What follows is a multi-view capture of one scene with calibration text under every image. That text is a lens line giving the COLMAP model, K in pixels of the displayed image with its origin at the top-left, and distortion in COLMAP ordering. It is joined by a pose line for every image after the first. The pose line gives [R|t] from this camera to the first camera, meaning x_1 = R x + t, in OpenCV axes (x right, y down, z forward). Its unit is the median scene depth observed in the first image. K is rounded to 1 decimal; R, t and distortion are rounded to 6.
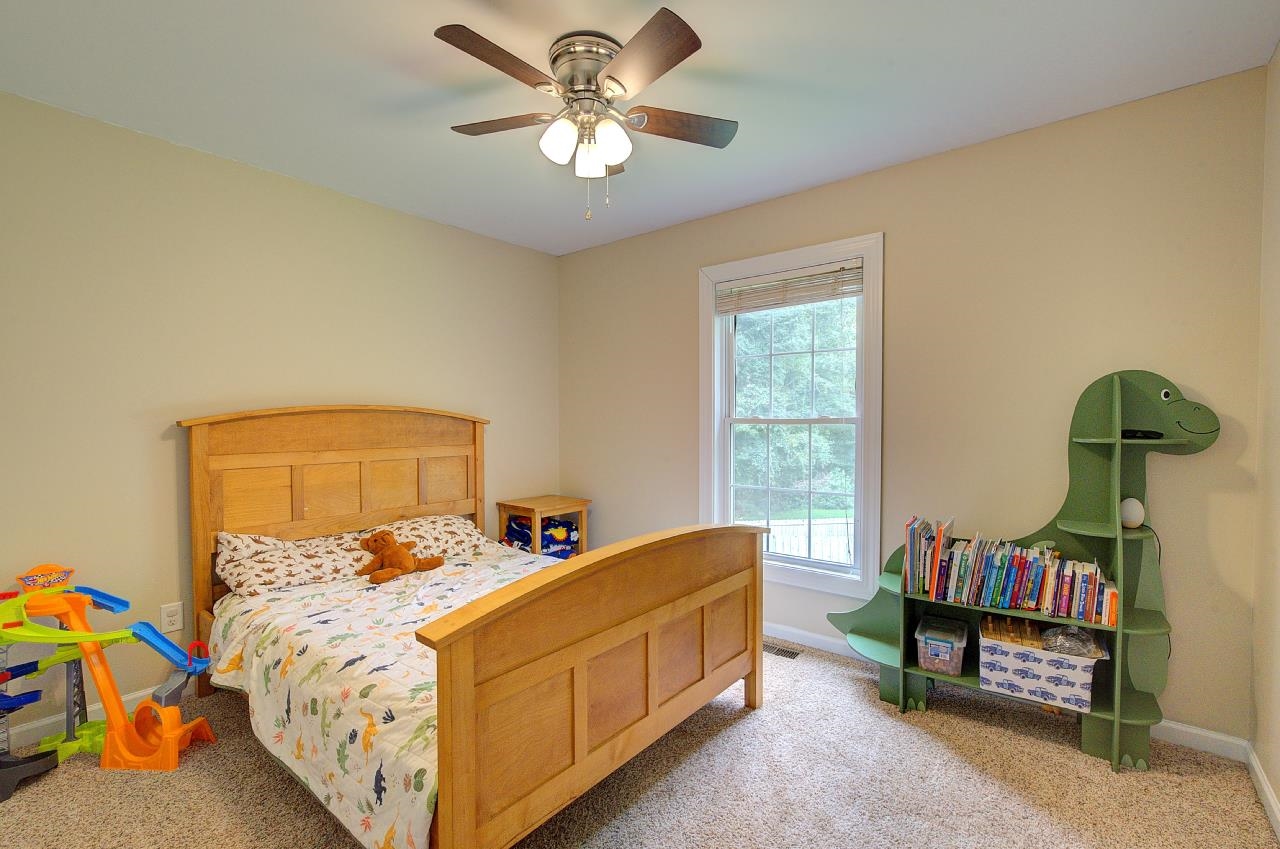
lens RADIAL K [[558.7, 0, 640.2], [0, 558.7, 426.9], [0, 0, 1]] dist [0.000731, 0.002600]
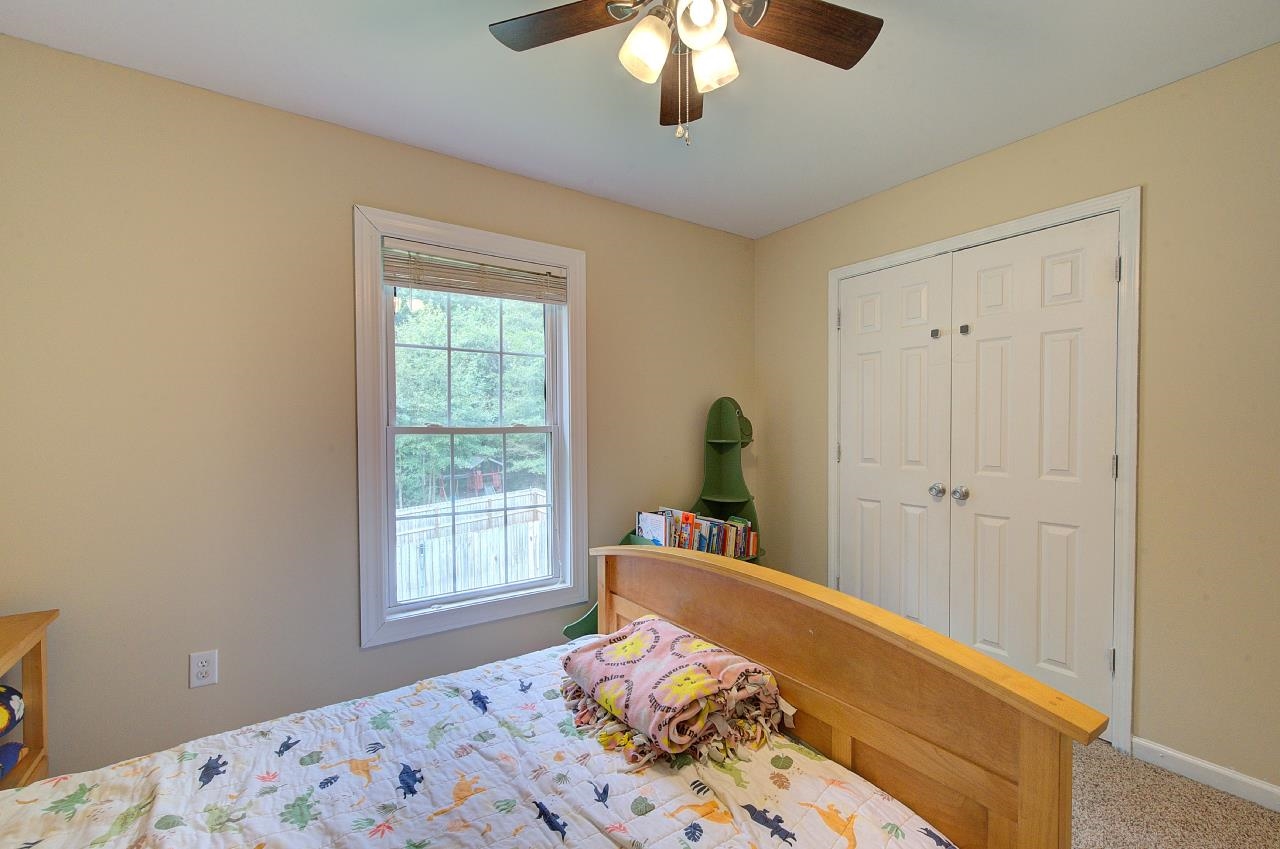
lens RADIAL K [[558.7, 0, 635.6], [0, 558.7, 424.6], [0, 0, 1]] dist [0.000731, 0.002600]
pose [[0.267103, 0.009529, 0.963621, -0.481104], [0.017599, 0.999736, -0.014764, -0.001729], [-0.963507, 0.020903, 0.266865, 0.534086]]
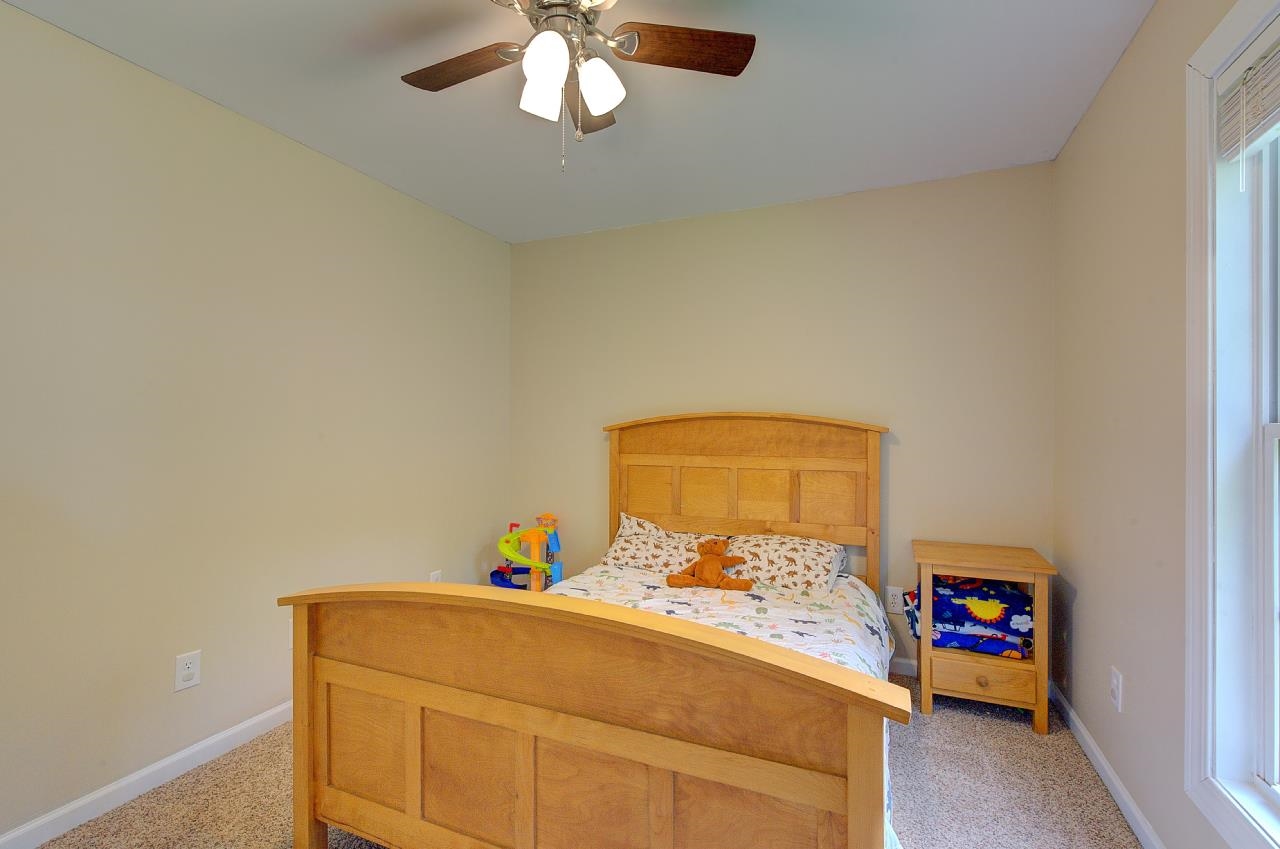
lens RADIAL K [[558.7, 0, 641.3], [0, 558.7, 427.3], [0, 0, 1]] dist [0.000731, 0.002600]
pose [[0.297165, 0.003796, -0.954818, 0.410492], [-0.017825, 0.999840, -0.001572, -0.006844], [0.954660, 0.017487, 0.297185, 0.533349]]
